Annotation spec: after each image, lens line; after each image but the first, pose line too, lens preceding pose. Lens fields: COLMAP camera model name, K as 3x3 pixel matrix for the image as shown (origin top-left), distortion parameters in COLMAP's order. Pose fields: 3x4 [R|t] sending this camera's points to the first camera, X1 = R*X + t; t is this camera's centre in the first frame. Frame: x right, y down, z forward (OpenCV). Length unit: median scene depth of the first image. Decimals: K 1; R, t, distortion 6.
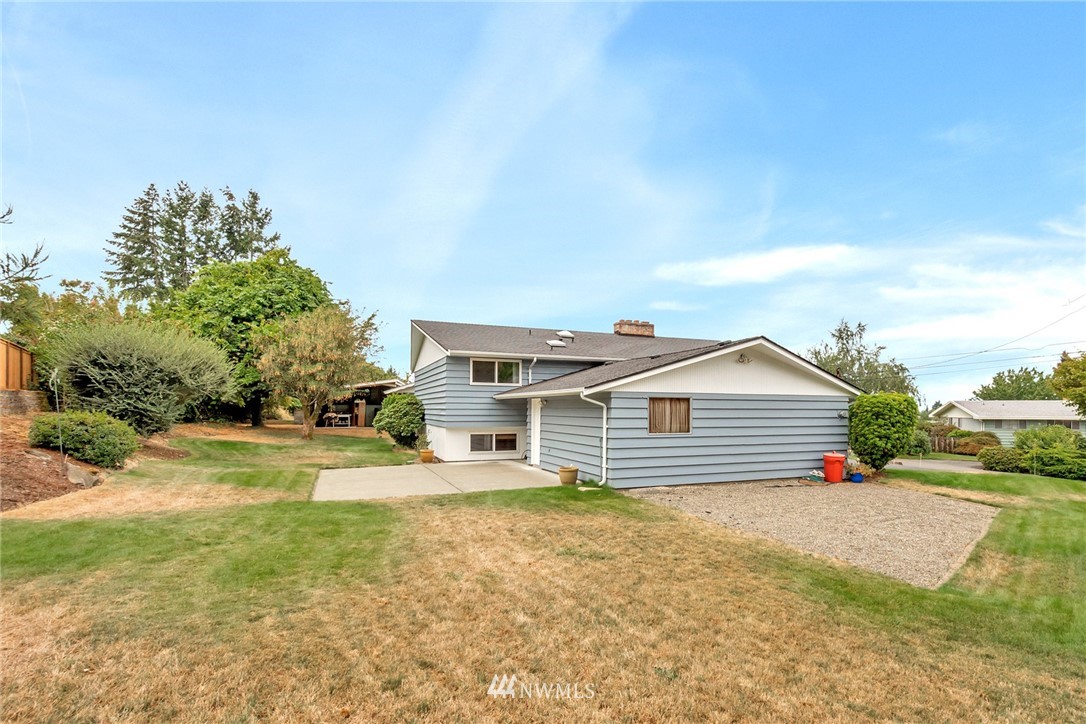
lens RADIAL K [[497.0, 0, 543.0], [0, 497.0, 362.0], [0, 0, 1]] dist [0.000407, 0.000040]
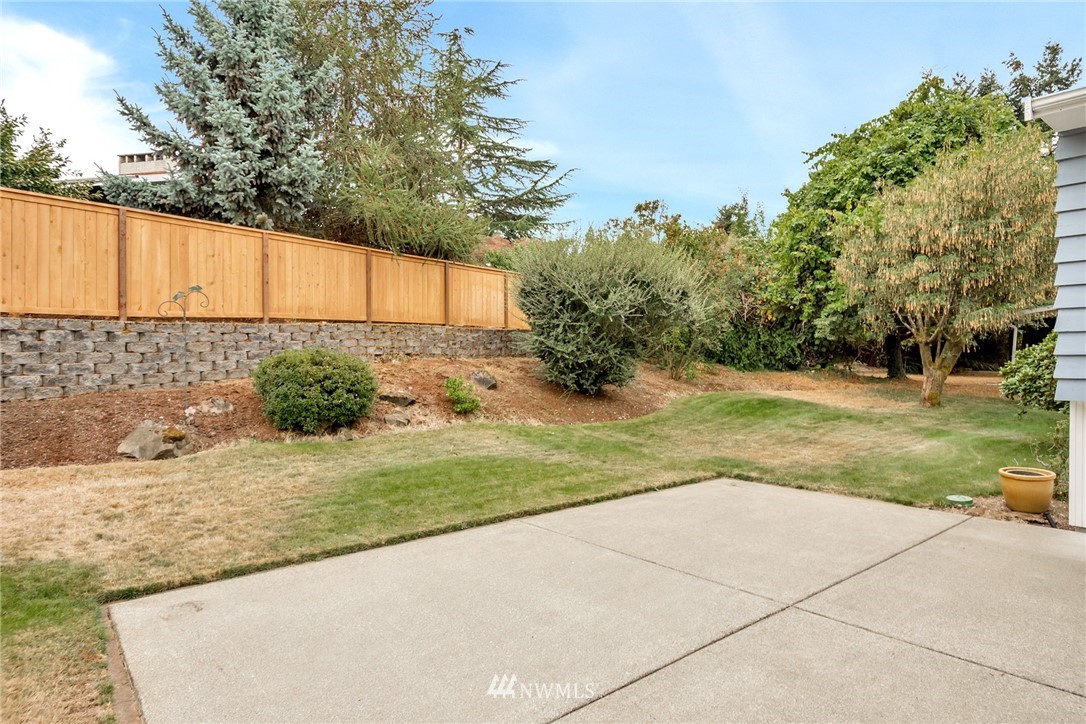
lens RADIAL K [[611.3, 0, 543.0], [0, 611.3, 362.0], [0, 0, 1]] dist [-0.002419, -0.001178]
pose [[0.327642, 0.012759, -0.944716, 0.005109], [0.090517, 0.994885, 0.044829, 0.043097], [0.940456, -0.100201, 0.324811, 0.415609]]
